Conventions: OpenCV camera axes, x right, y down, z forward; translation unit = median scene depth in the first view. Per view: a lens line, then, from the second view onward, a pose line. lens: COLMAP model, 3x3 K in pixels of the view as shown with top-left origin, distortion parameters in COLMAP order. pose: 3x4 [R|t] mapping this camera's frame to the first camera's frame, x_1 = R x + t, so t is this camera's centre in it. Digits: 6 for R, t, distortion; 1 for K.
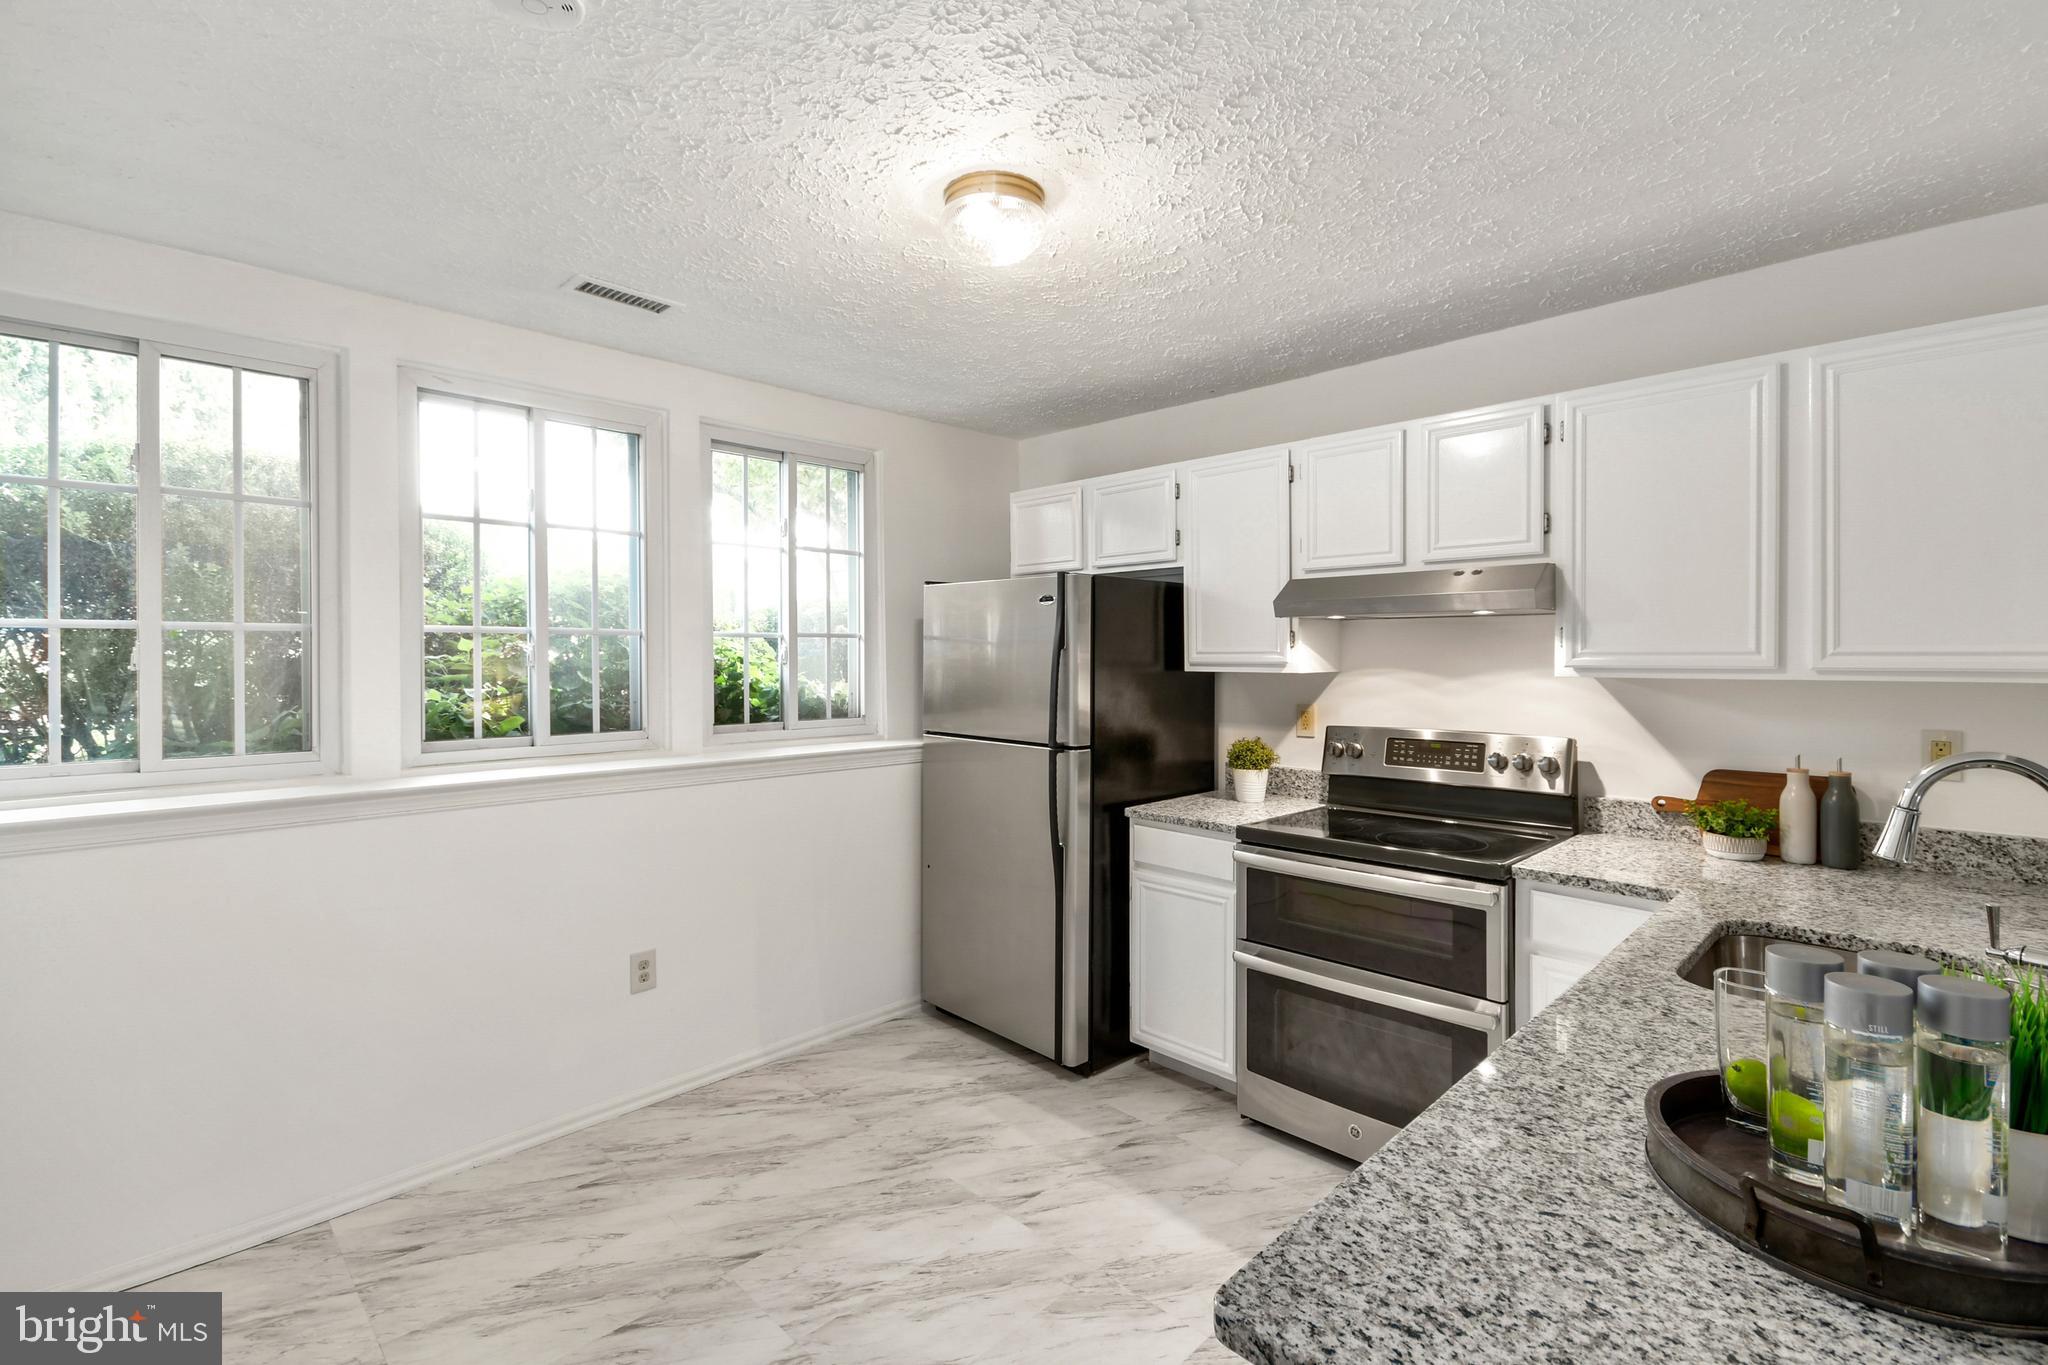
lens RADIAL K [[903.4, 0, 1026.5], [0, 903.4, 666.4], [0, 0, 1]] dist [0.022961, -0.004980]
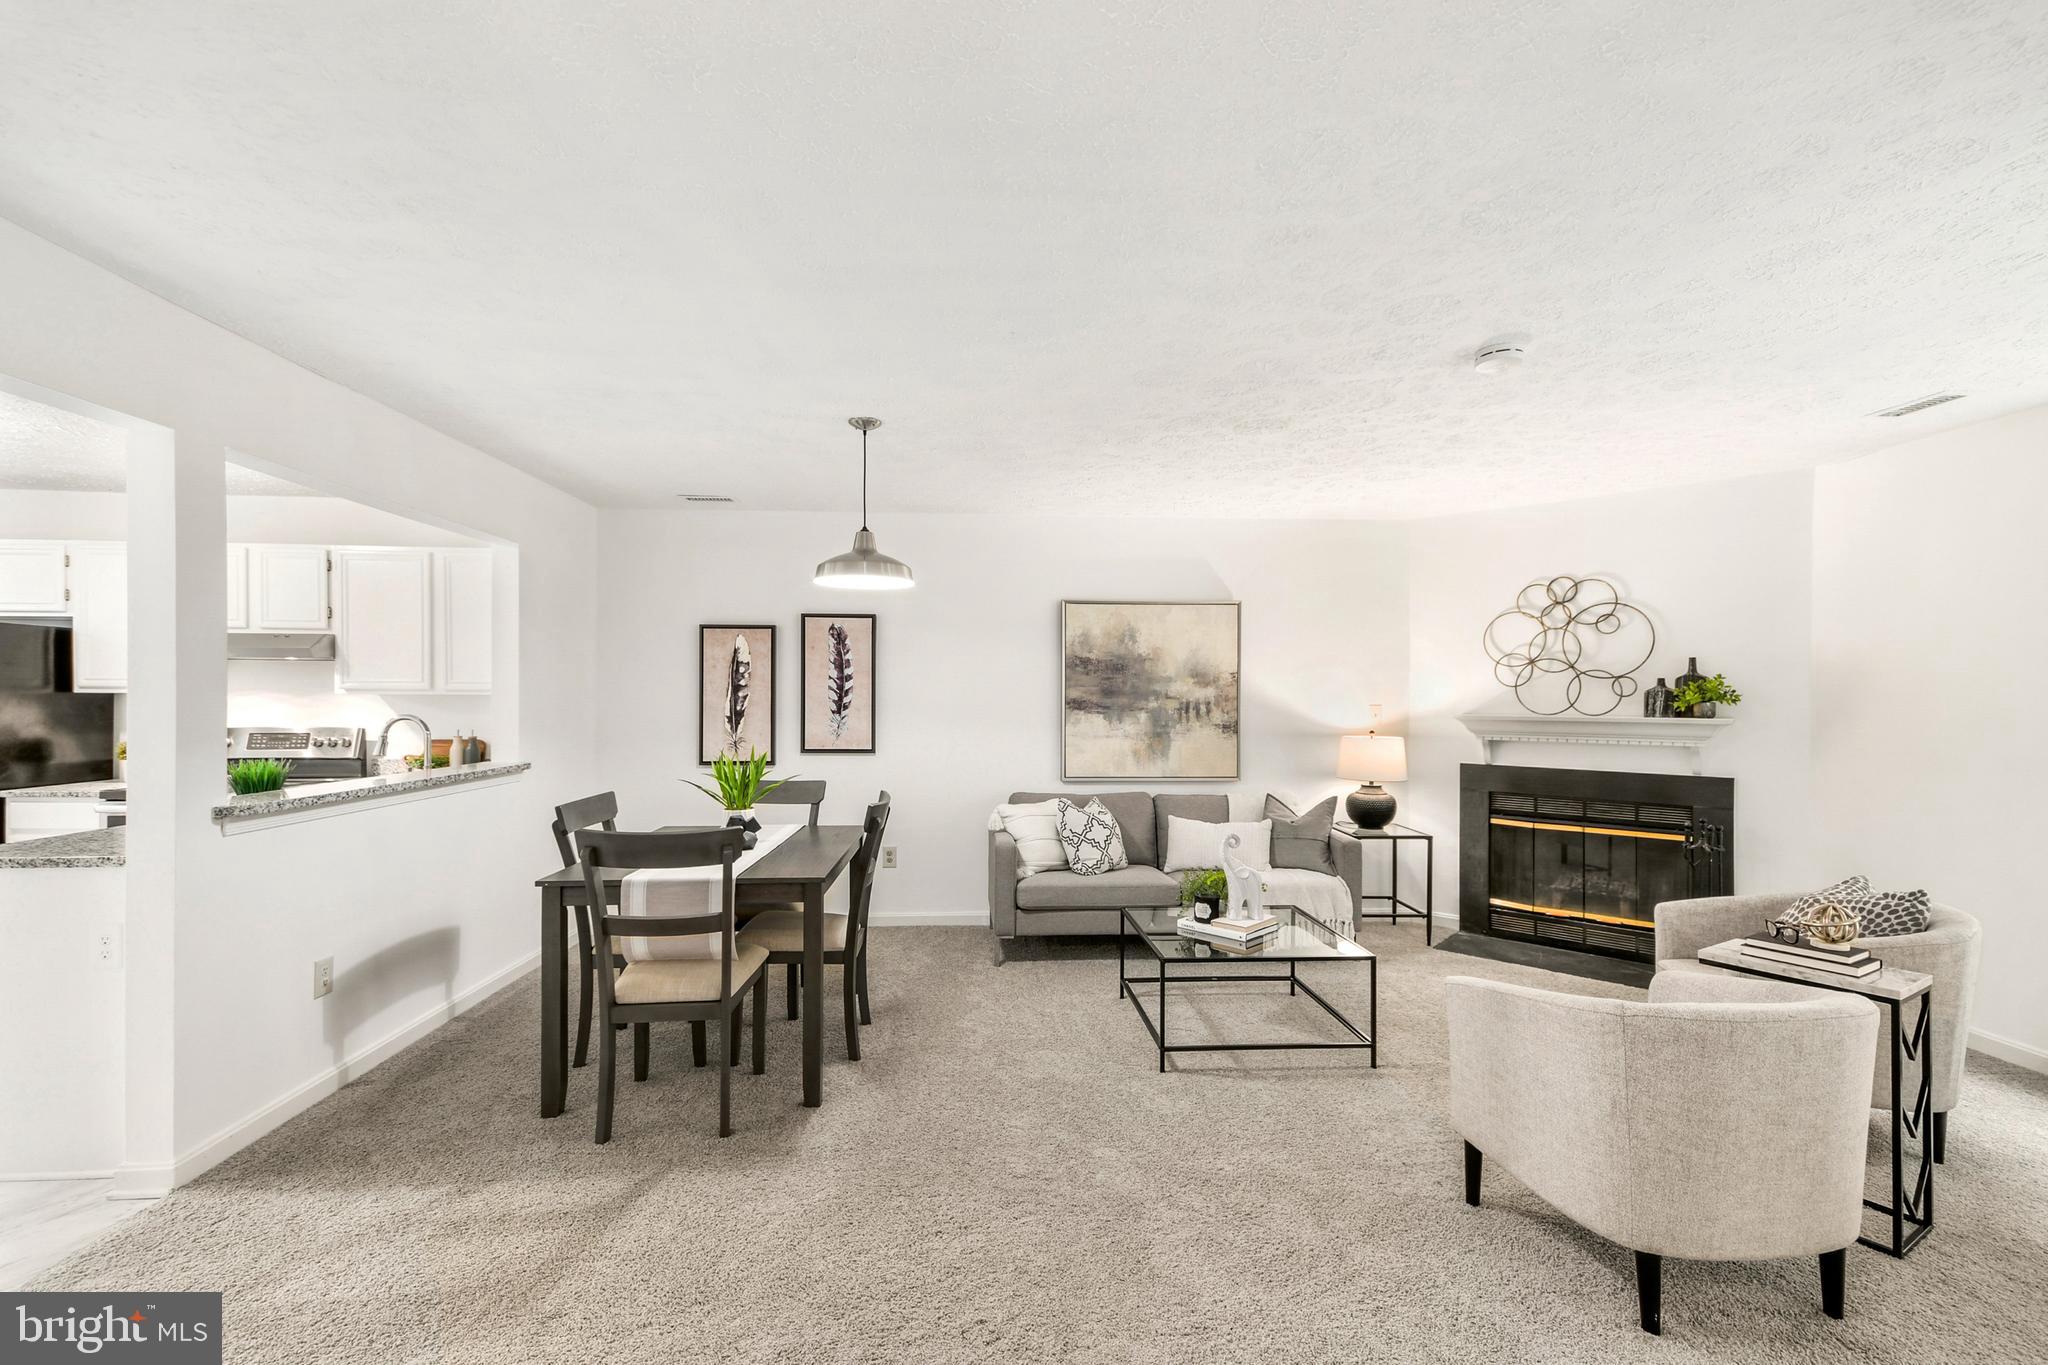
lens RADIAL K [[903.4, 0, 1018.1], [0, 903.4, 700.3], [0, 0, 1]] dist [0.022961, -0.004980]
pose [[0.663371, 0.001762, 0.748288, 0.092022], [0.000618, 0.999996, -0.002903, 0.026516], [-0.748290, 0.002388, 0.663367, -1.162440]]
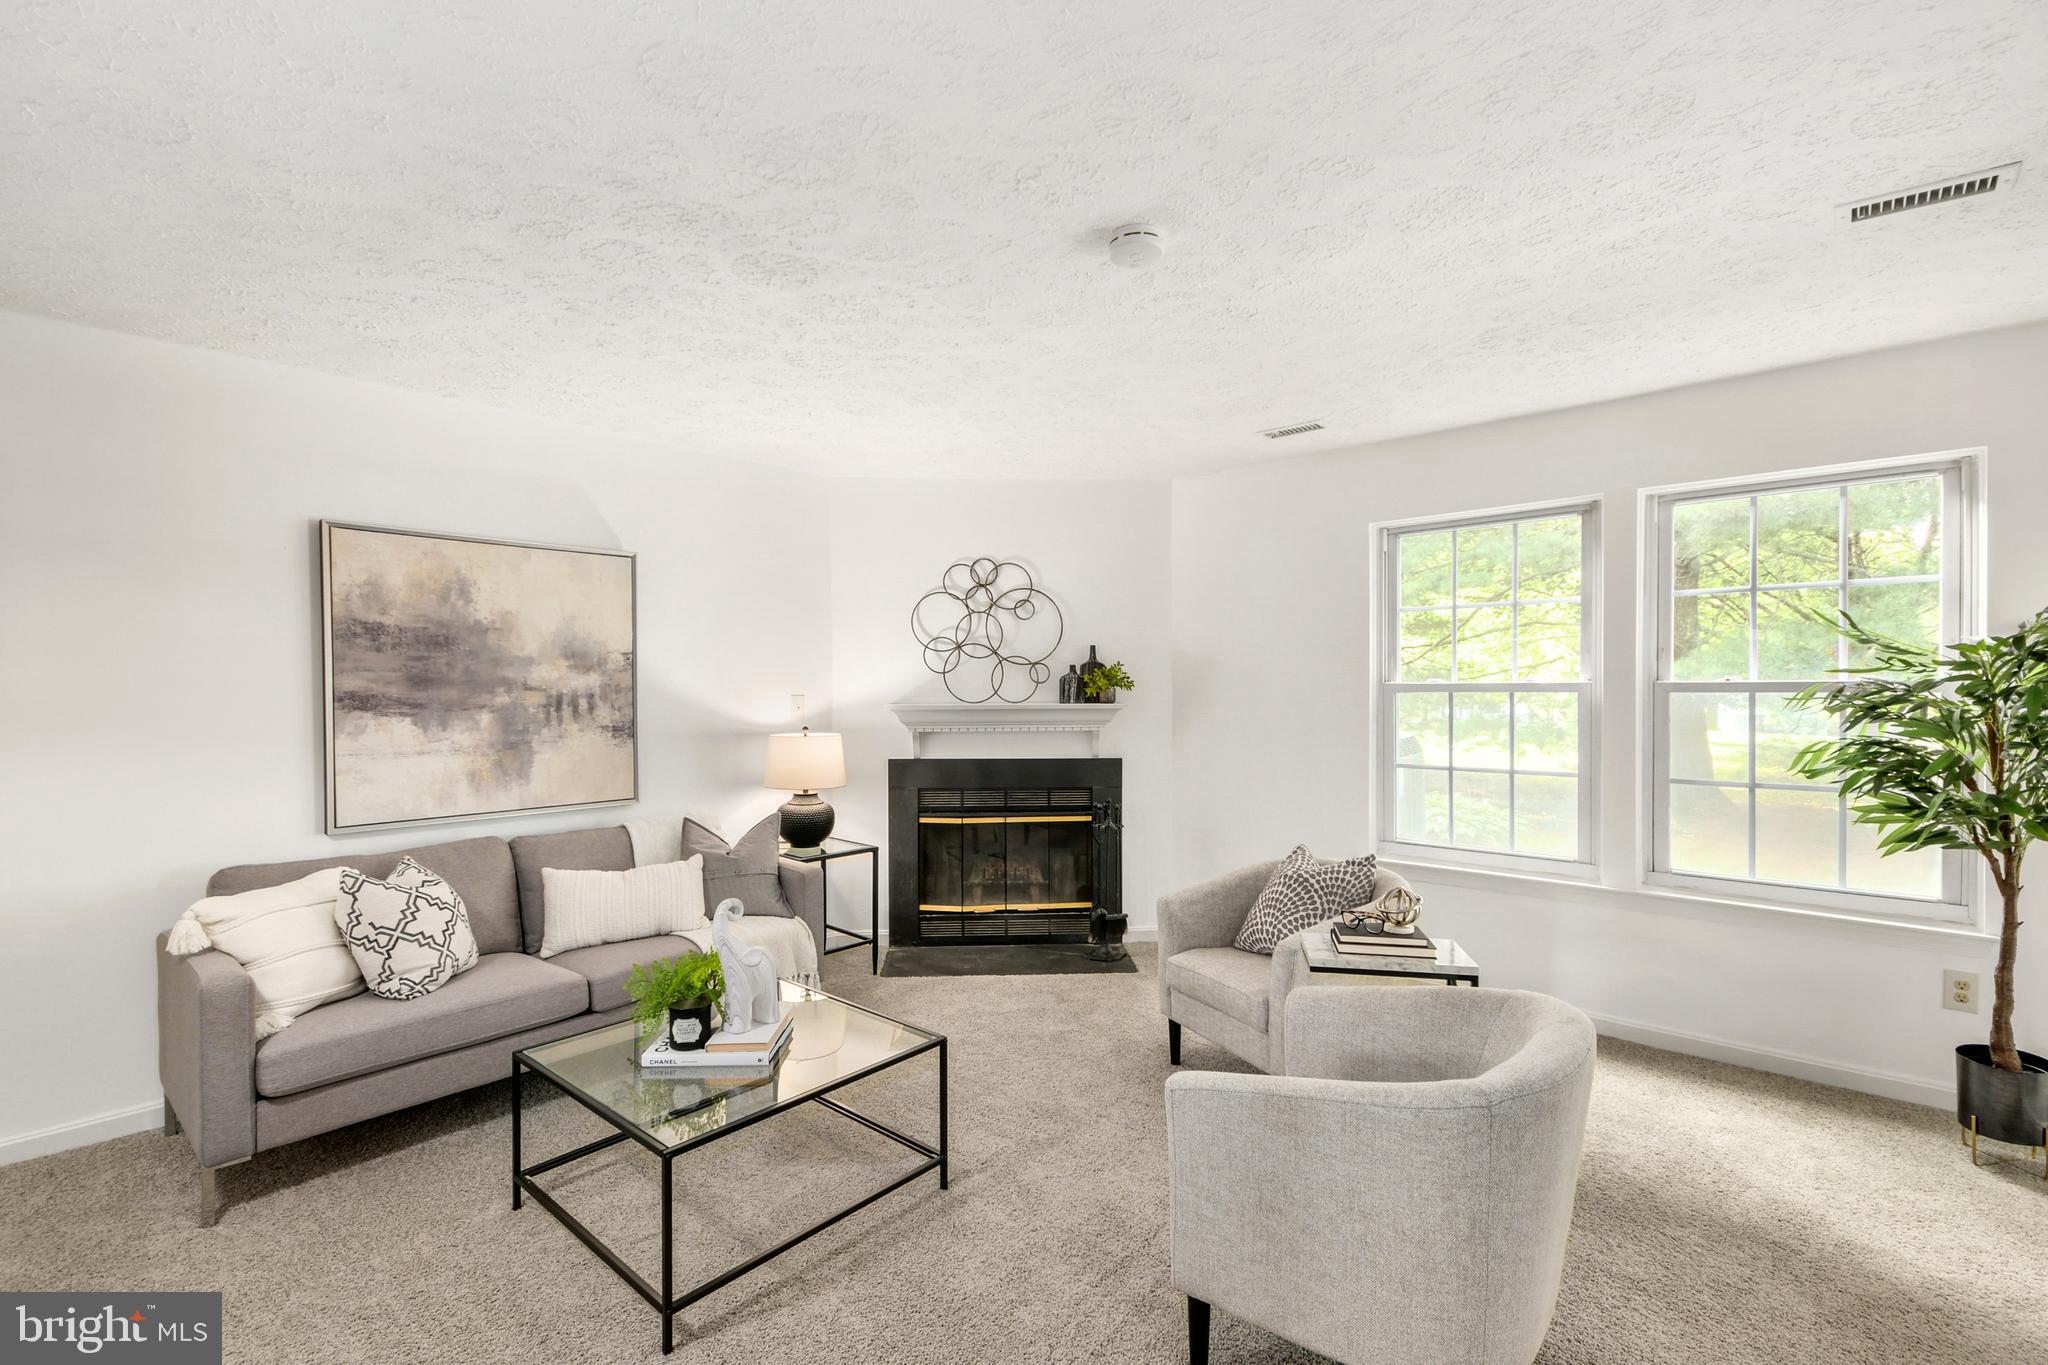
lens RADIAL K [[903.4, 0, 1008.5], [0, 903.4, 699.1], [0, 0, 1]] dist [0.022961, -0.004980]
pose [[-0.055266, -0.011871, 0.998401, 0.405600], [0.013008, 0.999836, 0.012608, 0.023044], [-0.998387, 0.013684, -0.055103, -0.759049]]
